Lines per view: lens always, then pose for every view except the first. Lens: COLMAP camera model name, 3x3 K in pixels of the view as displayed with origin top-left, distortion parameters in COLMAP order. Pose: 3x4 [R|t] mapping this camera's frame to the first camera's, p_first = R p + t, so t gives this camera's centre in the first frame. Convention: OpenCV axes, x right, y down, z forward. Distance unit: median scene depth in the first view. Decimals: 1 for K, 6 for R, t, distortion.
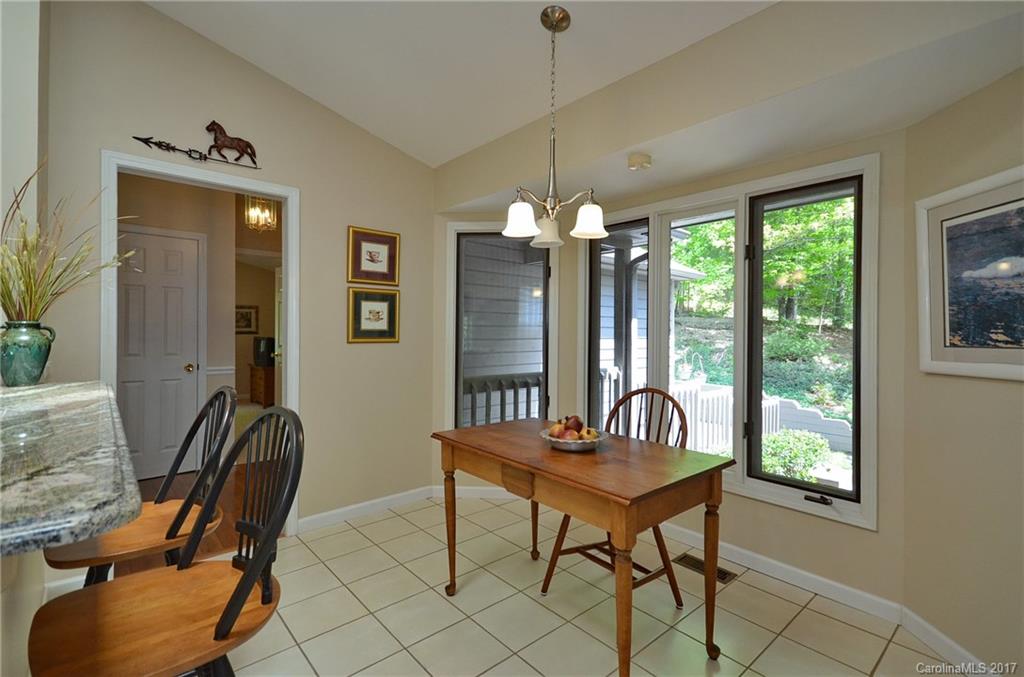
lens RADIAL K [[464.2, 0, 515.3], [0, 464.2, 329.5], [0, 0, 1]] dist [0.017591, -0.000215]
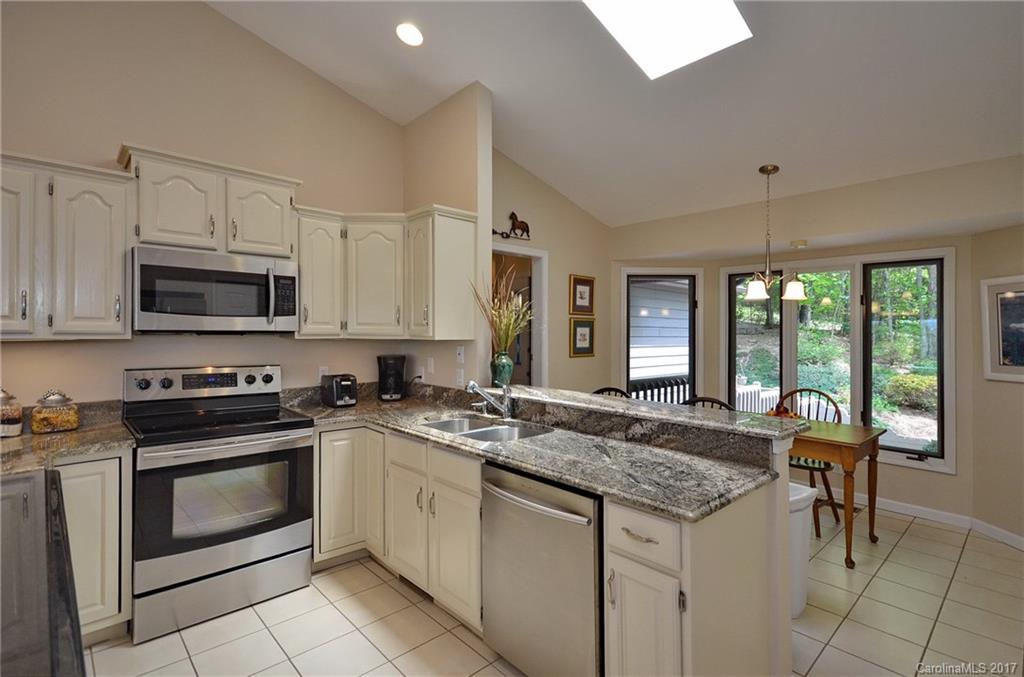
lens RADIAL K [[486.9, 0, 502.5], [0, 486.9, 321.0], [0, 0, 1]] dist [0.003068, -0.000841]
pose [[0.999694, 0.001824, 0.024685, -0.683794], [-0.001481, 0.999902, -0.013895, -0.068478], [-0.024708, 0.013854, 0.999599, -0.537986]]
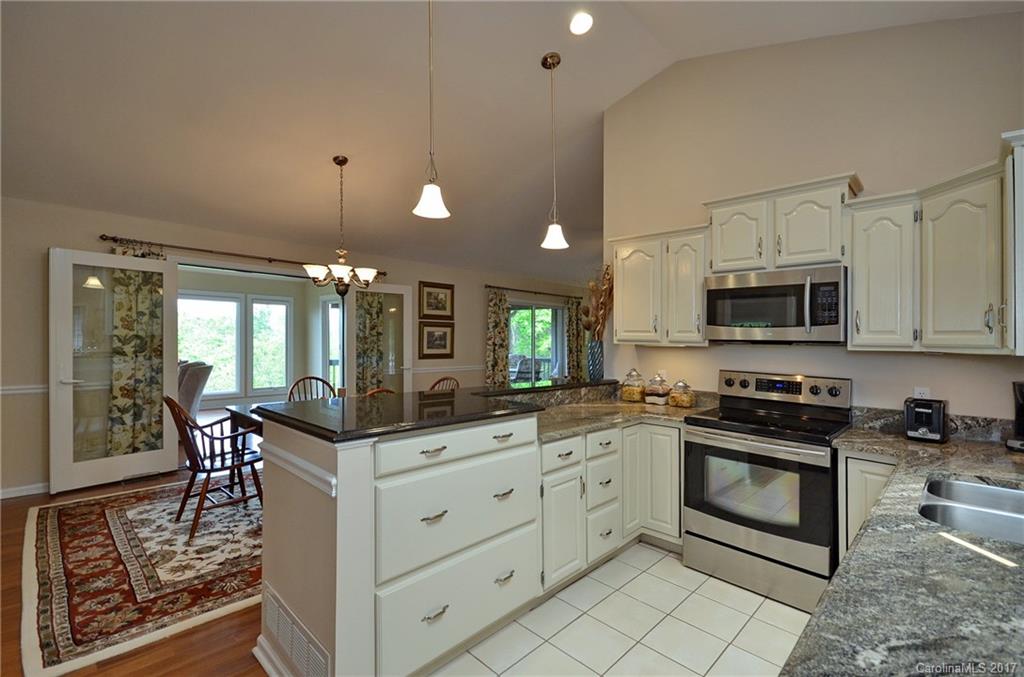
lens RADIAL K [[464.2, 0, 514.6], [0, 464.2, 341.6], [0, 0, 1]] dist [0.017591, -0.000215]
pose [[0.066125, 0.003325, -0.997806, 1.768152], [-0.006403, 0.999975, 0.002908, -0.017794], [0.997791, 0.006197, 0.066145, 1.424122]]
